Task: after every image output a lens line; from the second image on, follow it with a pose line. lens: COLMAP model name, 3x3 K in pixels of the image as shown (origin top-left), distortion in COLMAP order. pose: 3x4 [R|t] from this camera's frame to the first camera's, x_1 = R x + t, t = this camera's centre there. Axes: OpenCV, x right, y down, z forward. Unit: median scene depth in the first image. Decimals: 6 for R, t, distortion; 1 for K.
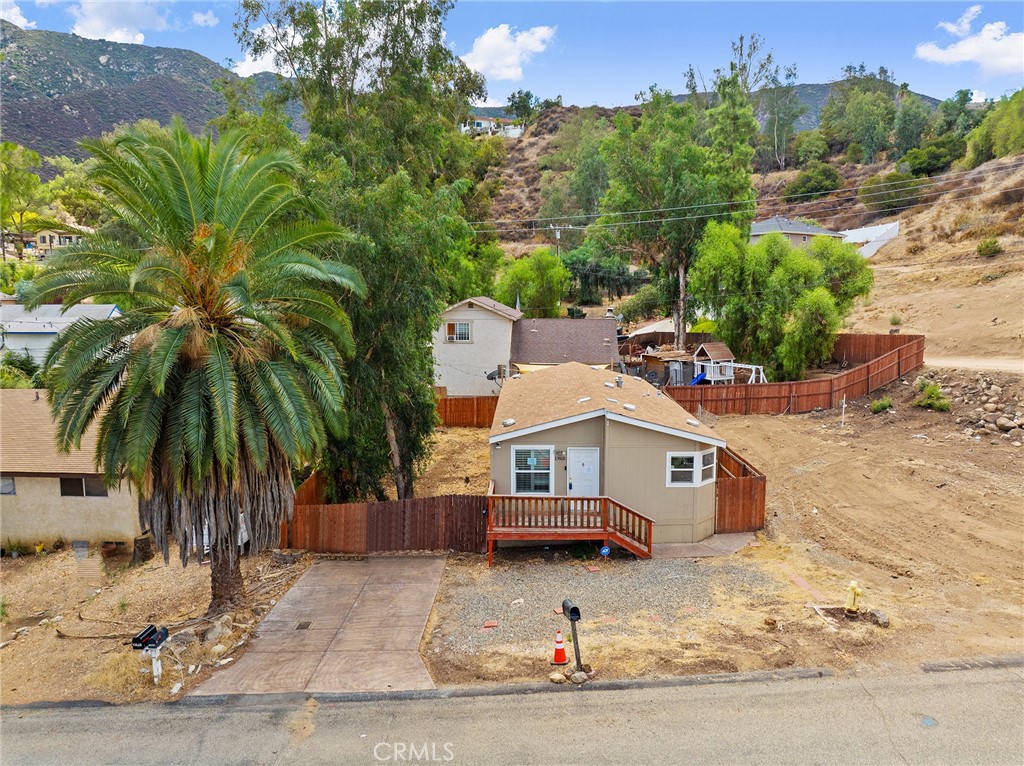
lens RADIAL K [[718.9, 0, 512.0], [0, 718.9, 383.0], [0, 0, 1]] dist [-0.042634, 0.004417]
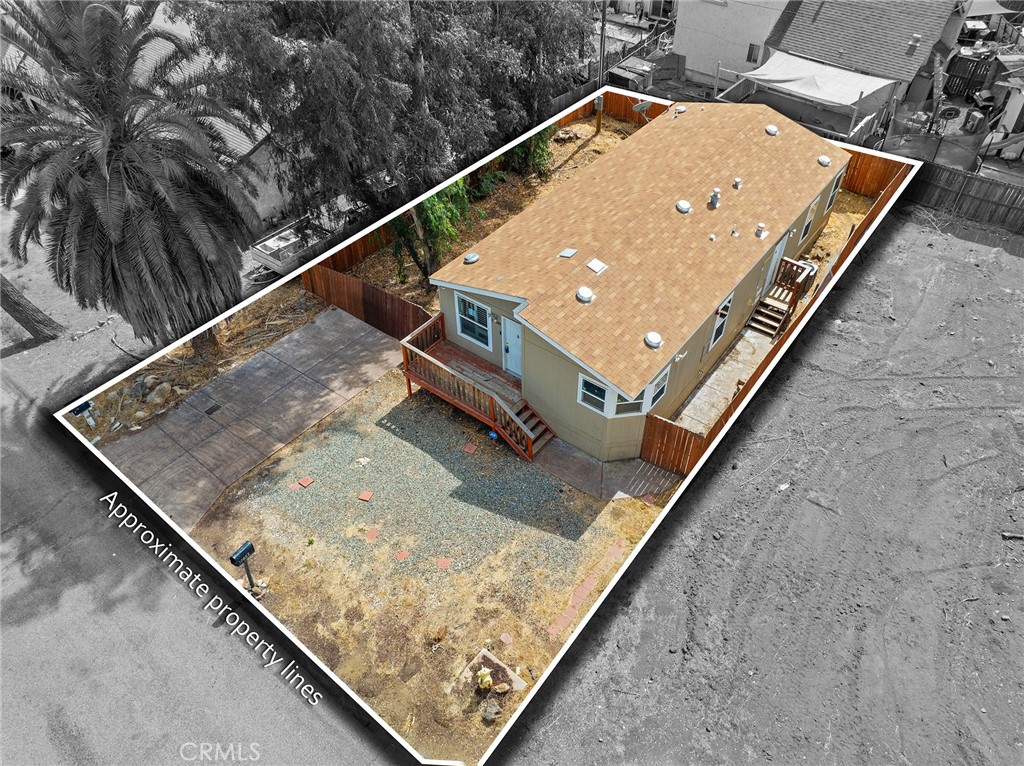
lens RADIAL K [[718.9, 0, 512.0], [0, 718.9, 383.0], [0, 0, 1]] dist [-0.042634, 0.004417]
pose [[0.804643, 0.414894, -0.424750, 0.499197], [-0.069649, 0.776372, 0.626415, -0.402860], [0.589659, -0.474457, 0.653600, 0.386175]]
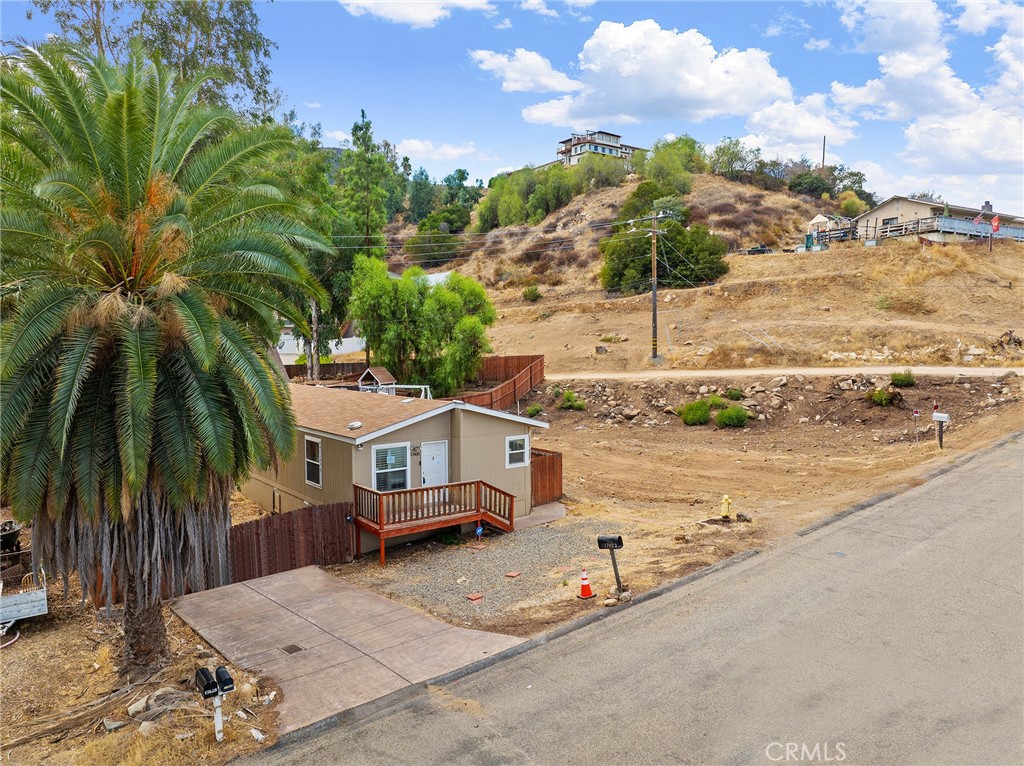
lens RADIAL K [[718.9, 0, 512.0], [0, 718.9, 383.0], [0, 0, 1]] dist [-0.042634, 0.004417]
pose [[0.777716, -0.034666, 0.627659, -0.469446], [0.079541, 0.995880, -0.043554, 0.059337], [-0.623563, 0.083797, 0.777269, 0.103402]]
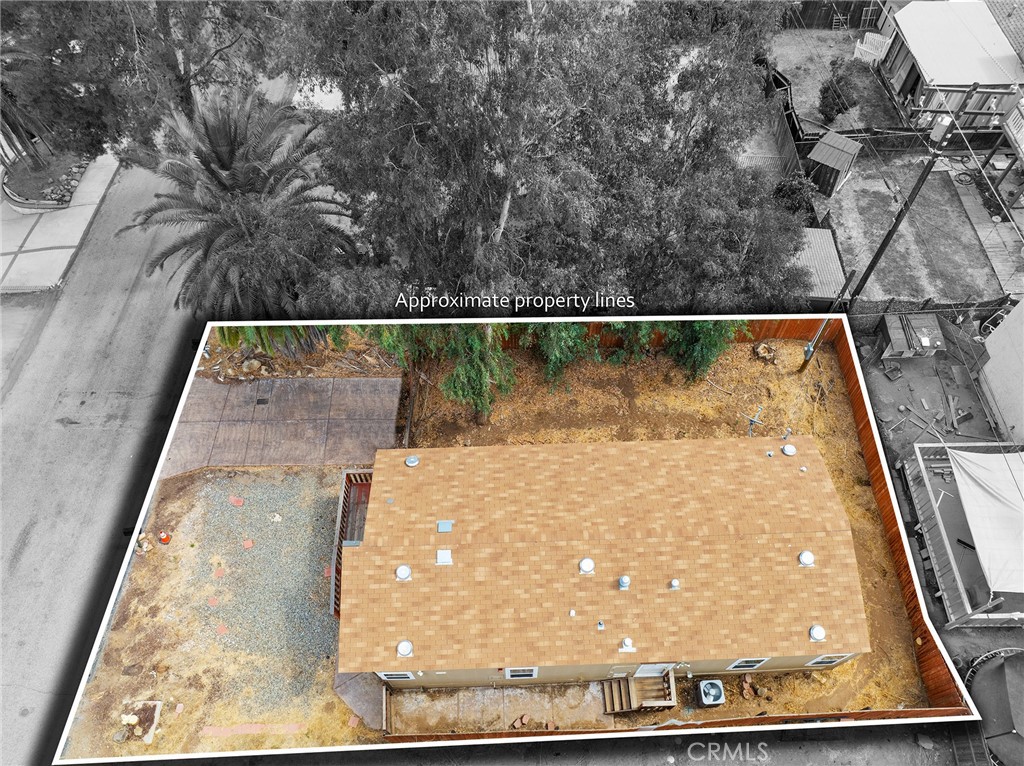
lens RADIAL K [[720.5, 0, 513.5], [0, 720.5, 381.7], [0, 0, 1]] dist [-0.055957, 0.029175]
pose [[0.053497, 0.843938, -0.533767, 0.472226], [-0.118417, 0.536122, 0.835793, -0.913574], [0.991522, 0.018495, 0.128618, 1.050190]]
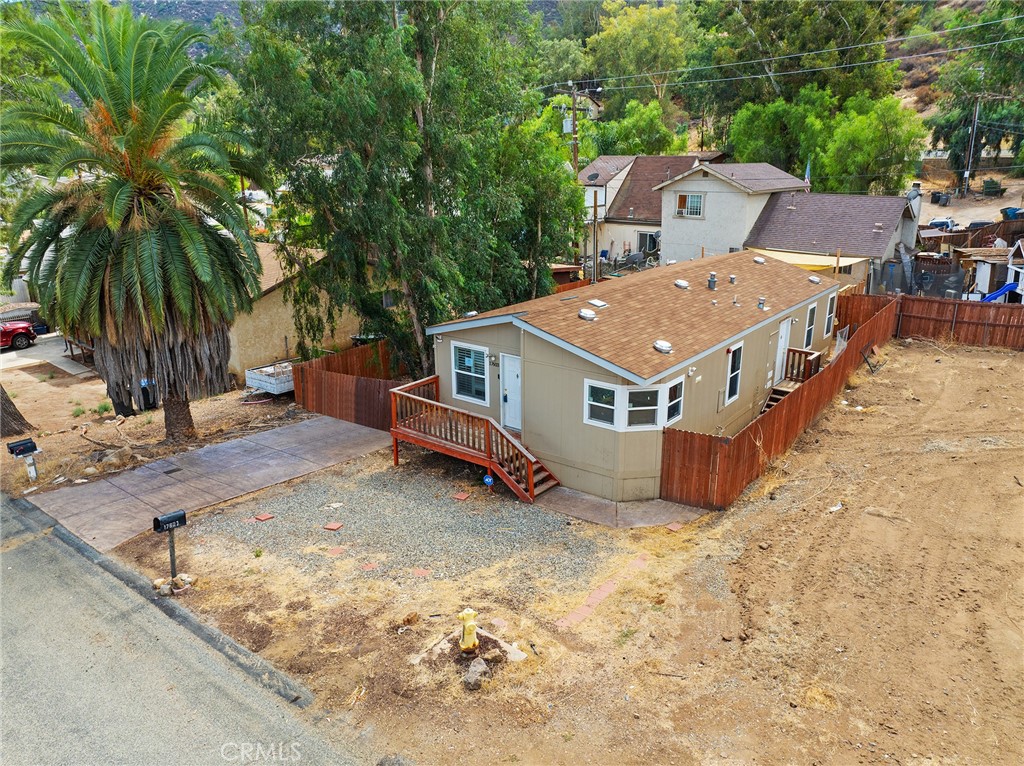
lens RADIAL K [[720.5, 0, 513.5], [0, 720.5, 381.7], [0, 0, 1]] dist [-0.055957, 0.029175]
pose [[0.802489, 0.178217, -0.569430, 0.572966], [-0.072229, 0.976349, 0.203780, -0.049088], [0.592279, -0.122402, 0.796381, 0.336554]]
